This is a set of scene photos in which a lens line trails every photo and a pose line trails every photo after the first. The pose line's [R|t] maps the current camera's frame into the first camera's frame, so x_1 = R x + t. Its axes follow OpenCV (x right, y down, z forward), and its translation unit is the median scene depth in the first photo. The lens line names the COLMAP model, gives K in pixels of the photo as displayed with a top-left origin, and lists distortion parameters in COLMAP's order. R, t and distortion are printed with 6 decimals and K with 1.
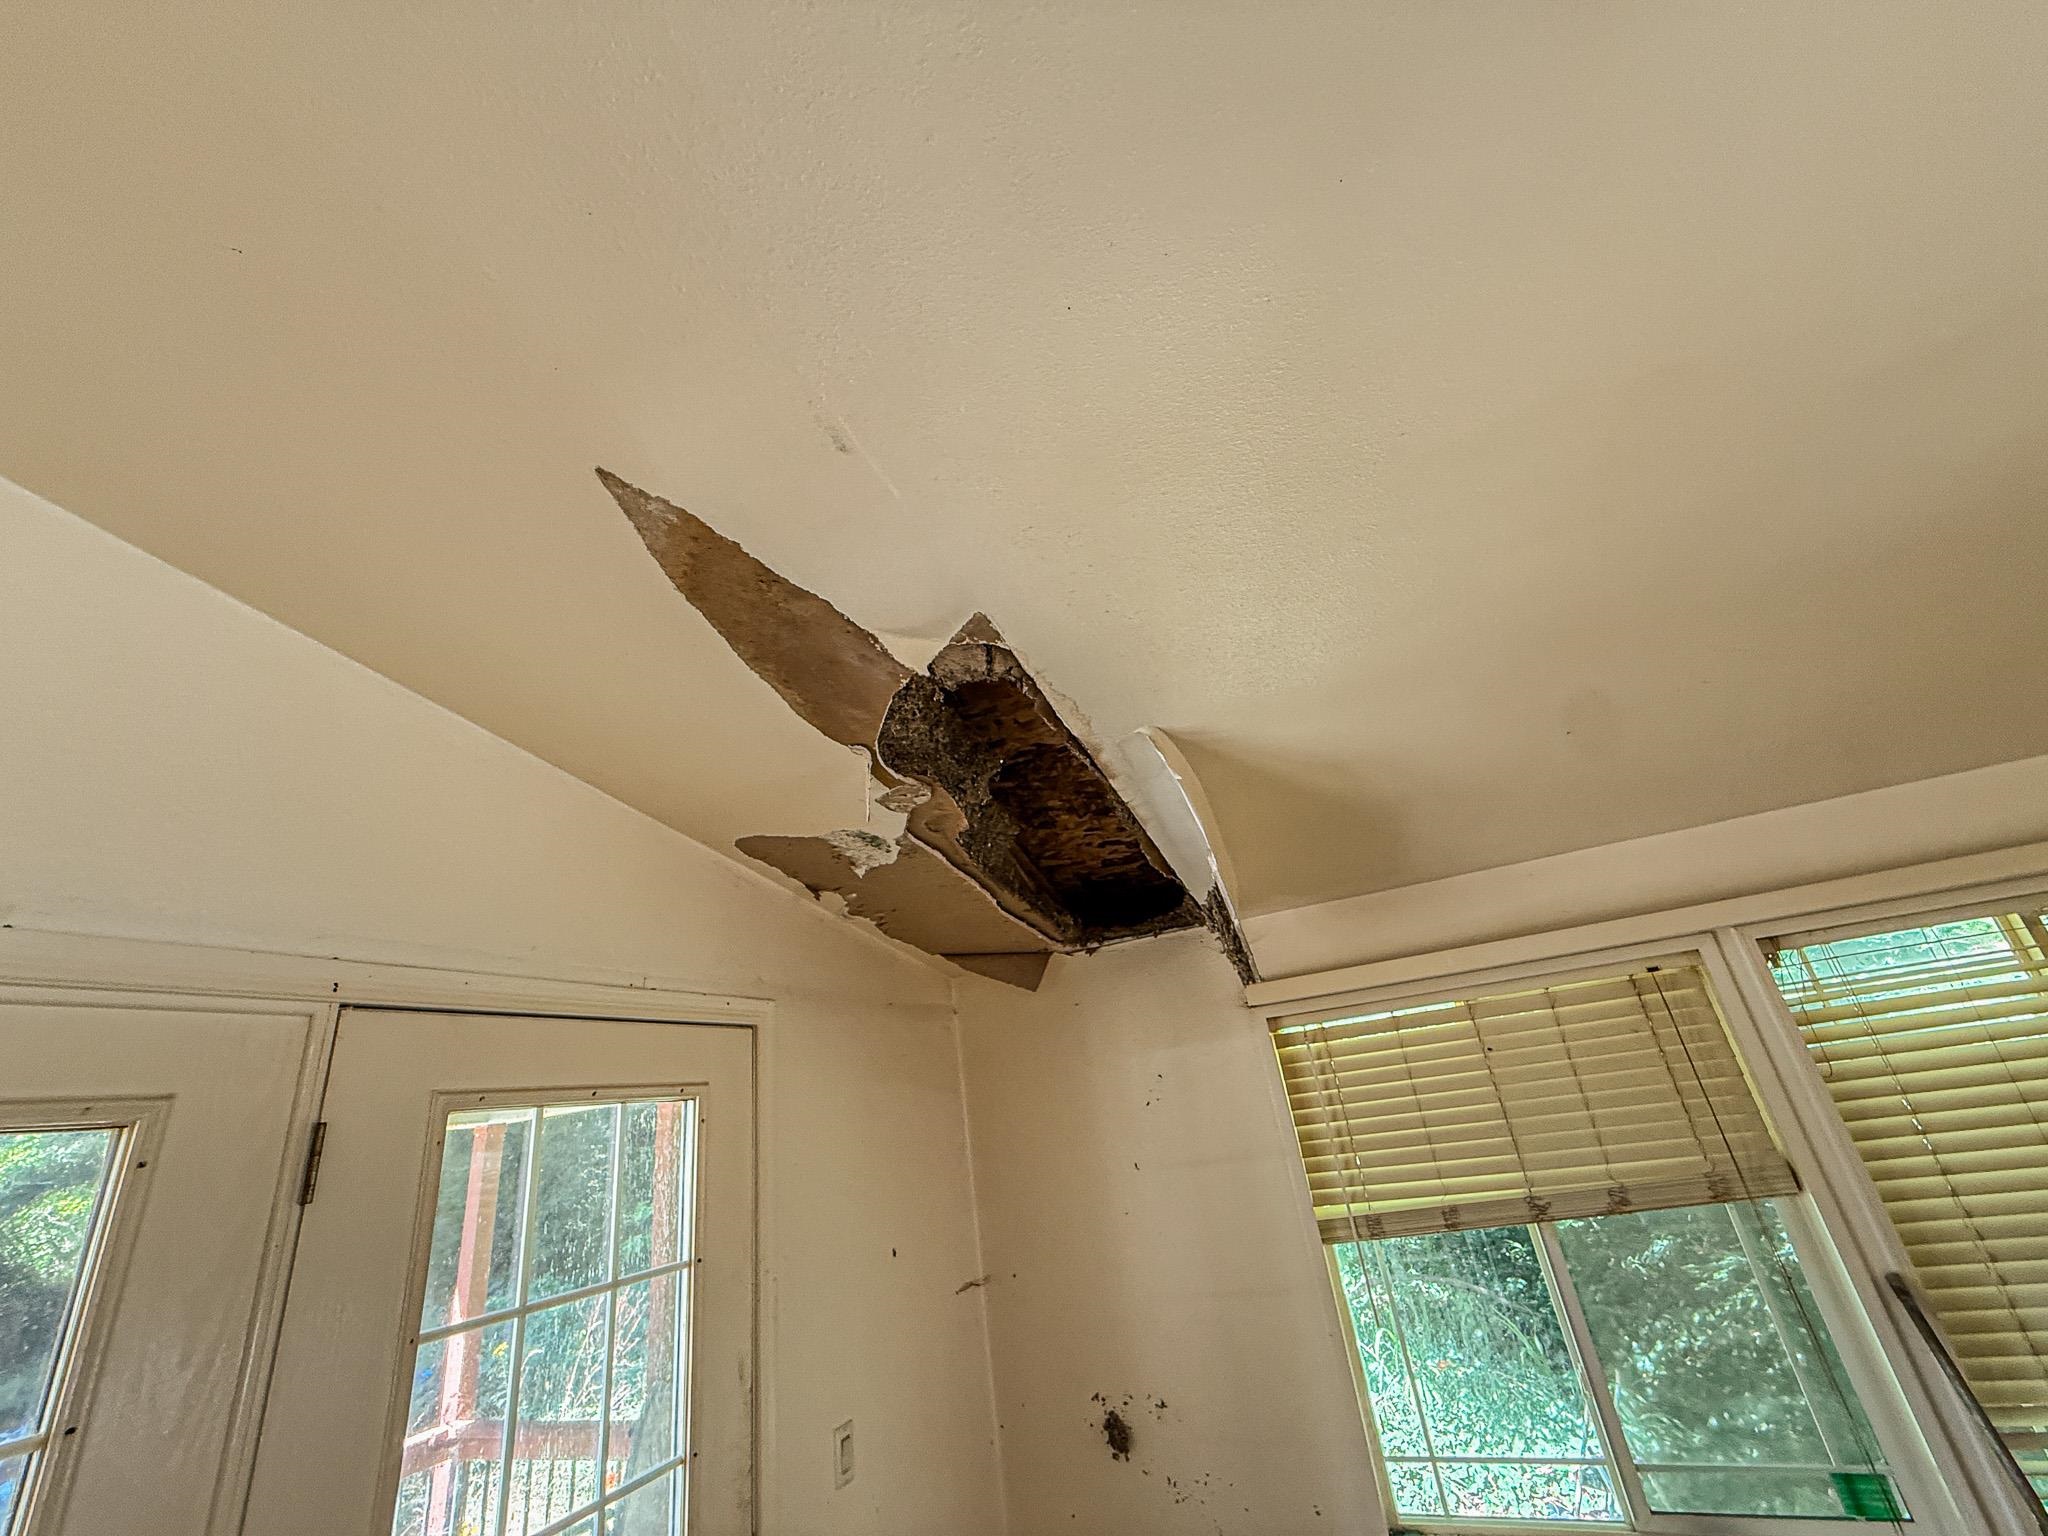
lens RADIAL K [[814.4, 0, 1021.3], [0, 814.4, 760.6], [0, 0, 1]] dist [-0.001098, 0.000128]
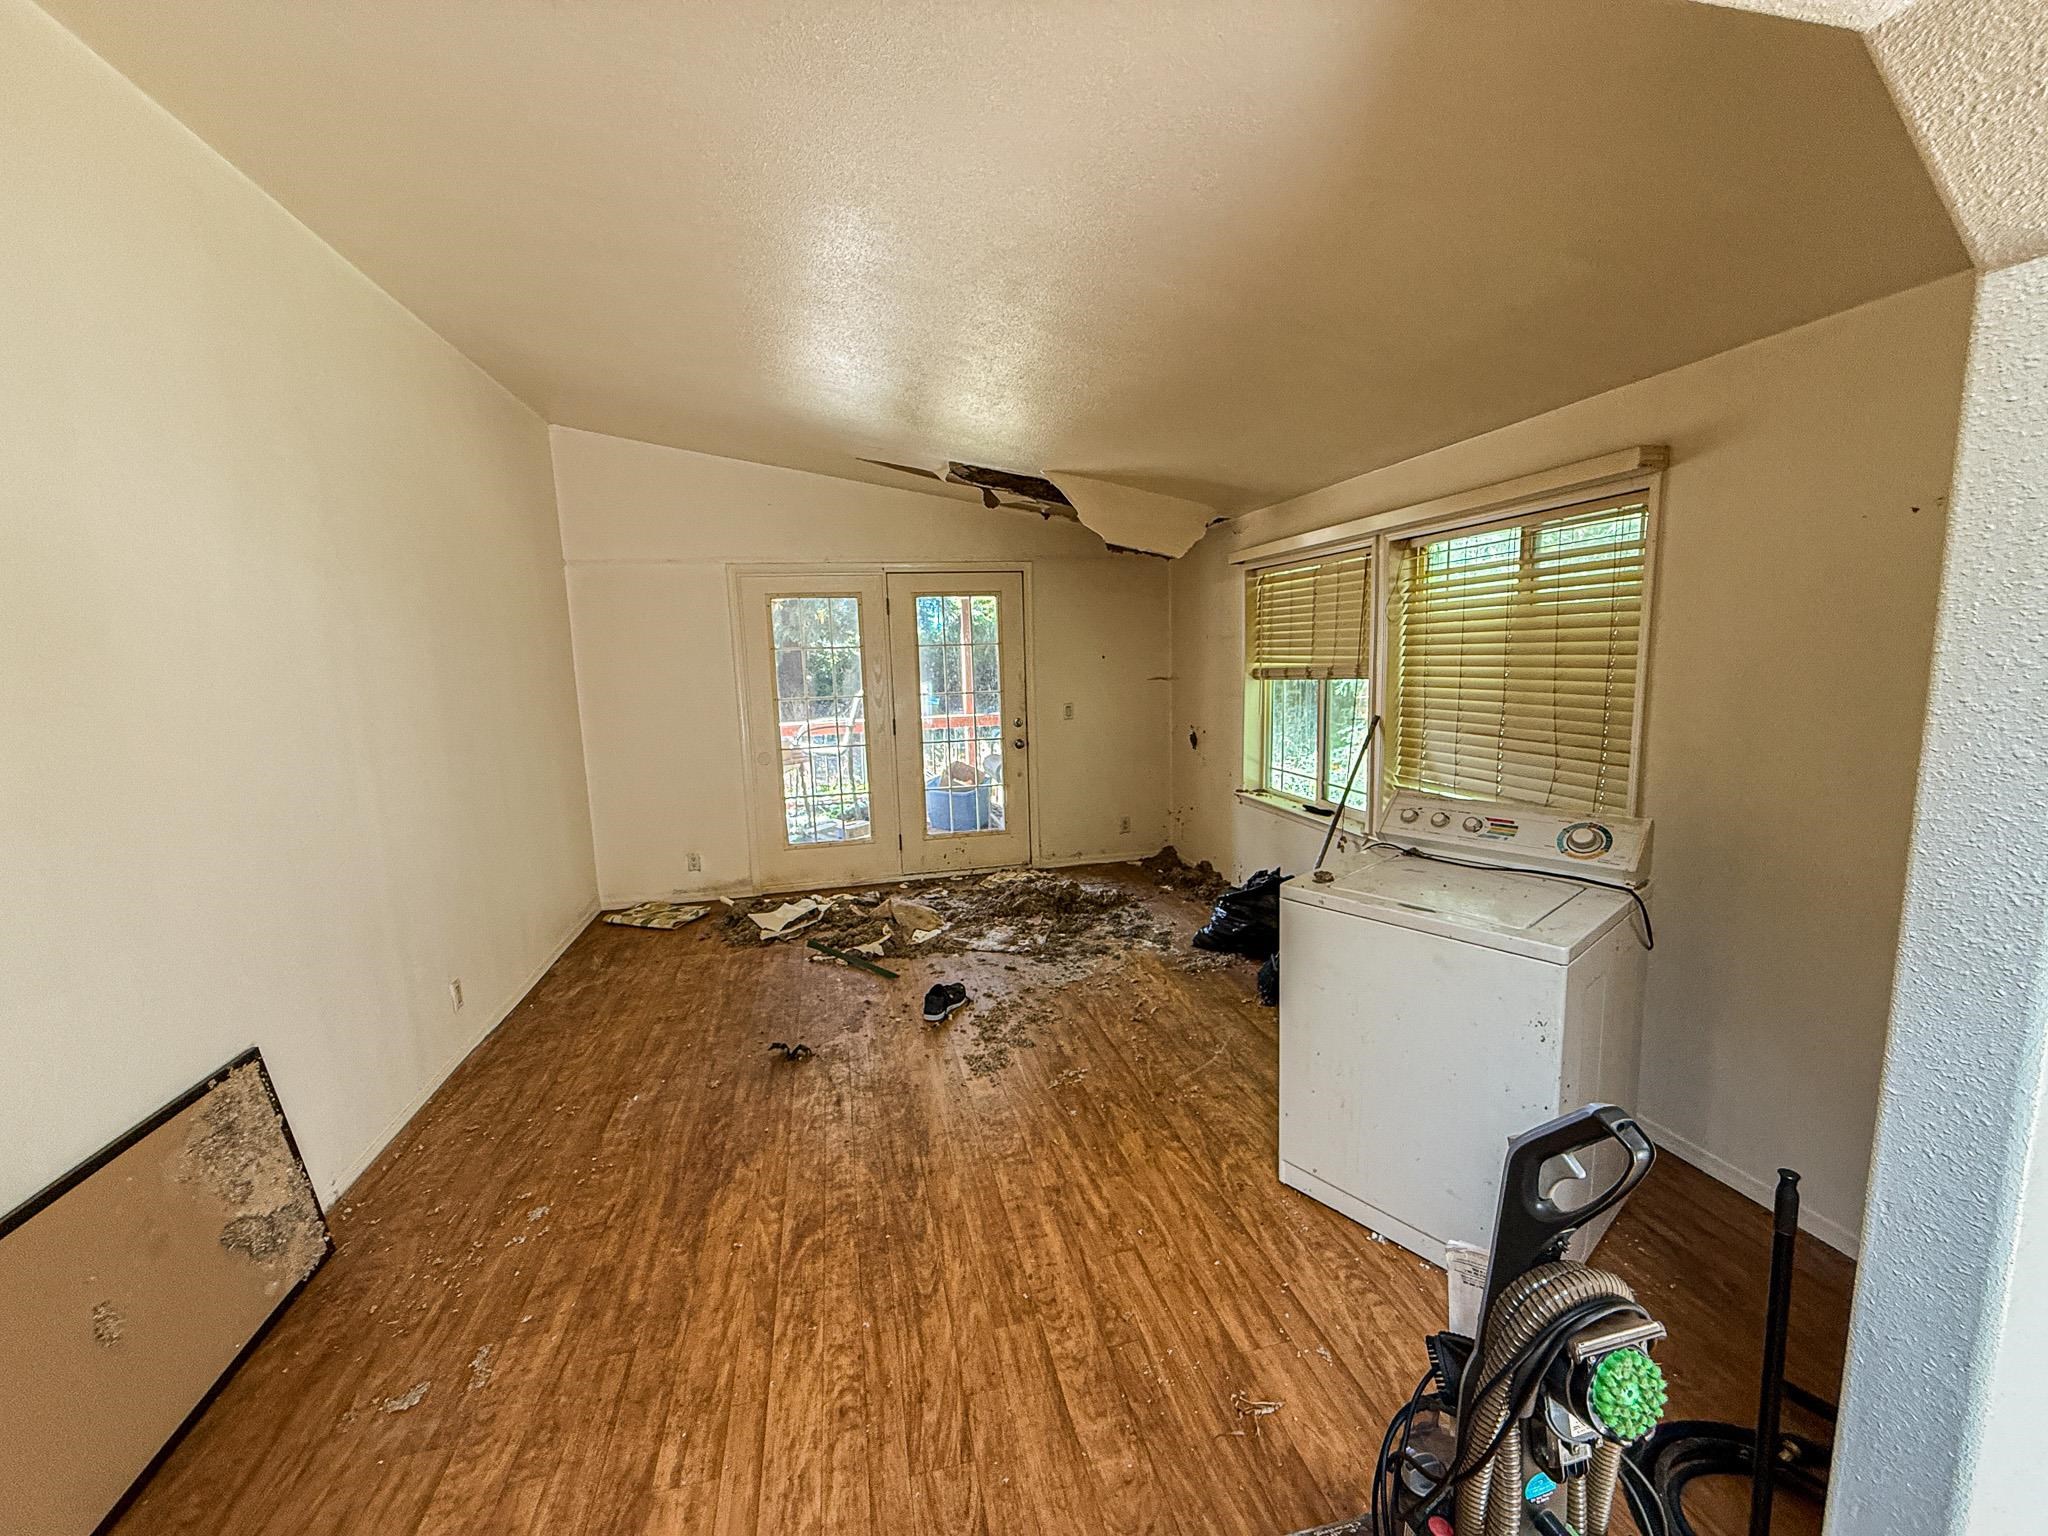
lens RADIAL K [[814.4, 0, 1019.0], [0, 814.4, 766.4], [0, 0, 1]] dist [-0.001098, 0.000128]
pose [[0.597957, 0.218781, -0.771092, 1.884497], [0.271857, 0.849643, 0.451885, -0.349261], [0.754017, -0.479835, 0.448573, -0.536047]]
